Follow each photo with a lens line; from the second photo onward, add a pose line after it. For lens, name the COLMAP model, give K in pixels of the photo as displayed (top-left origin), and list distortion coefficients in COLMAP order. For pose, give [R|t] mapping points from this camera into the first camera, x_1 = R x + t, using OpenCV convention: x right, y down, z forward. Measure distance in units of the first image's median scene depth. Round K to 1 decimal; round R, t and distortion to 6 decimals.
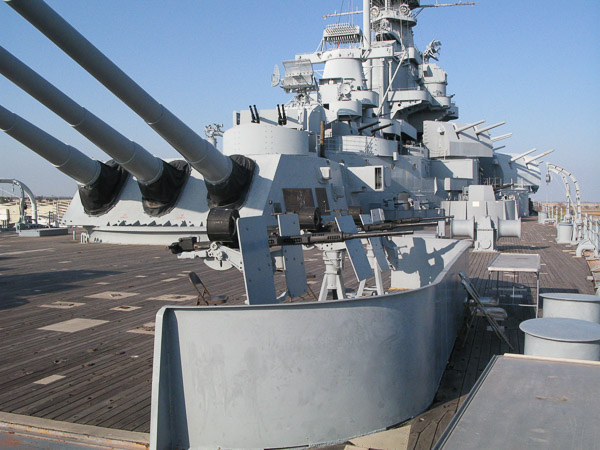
lens RADIAL K [[628.8, 0, 300.0], [0, 628.8, 225.0], [0, 0, 1]] dist [-0.224598, 0.329570]
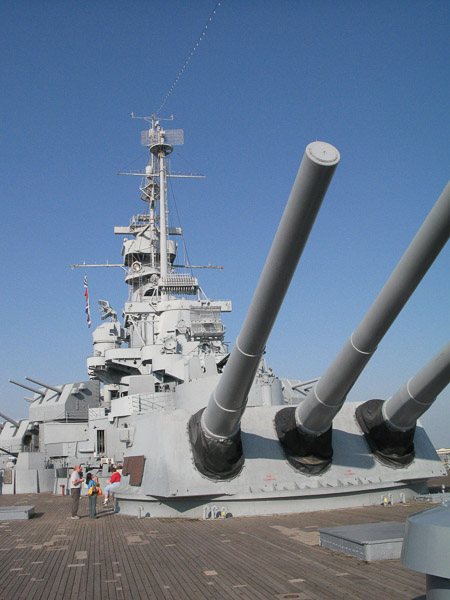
lens RADIAL K [[628.8, 0, 225.0], [0, 628.8, 300.0], [0, 0, 1]] dist [-0.224598, 0.329570]
pose [[0.865935, 0.089015, 0.492172, -0.707882], [0.060728, 0.958043, -0.280118, -0.014394], [-0.496456, 0.272453, 0.824197, 0.325583]]
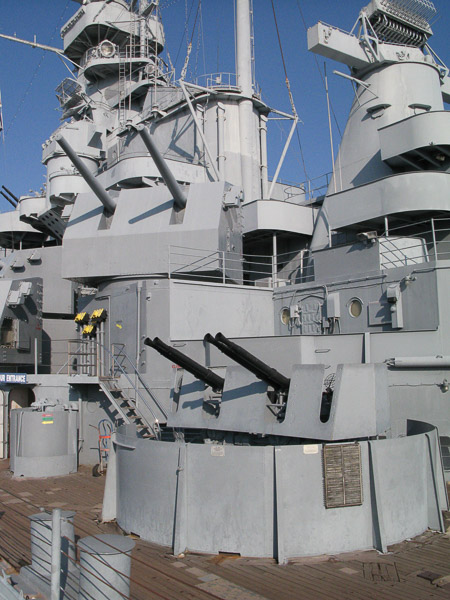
lens RADIAL K [[628.8, 0, 225.0], [0, 628.8, 300.0], [0, 0, 1]] dist [-0.224598, 0.329570]
pose [[0.593844, 0.092296, 0.799269, -0.704504], [0.034713, 0.989534, -0.140059, -0.091088], [-0.803831, 0.110919, 0.584425, 1.692628]]
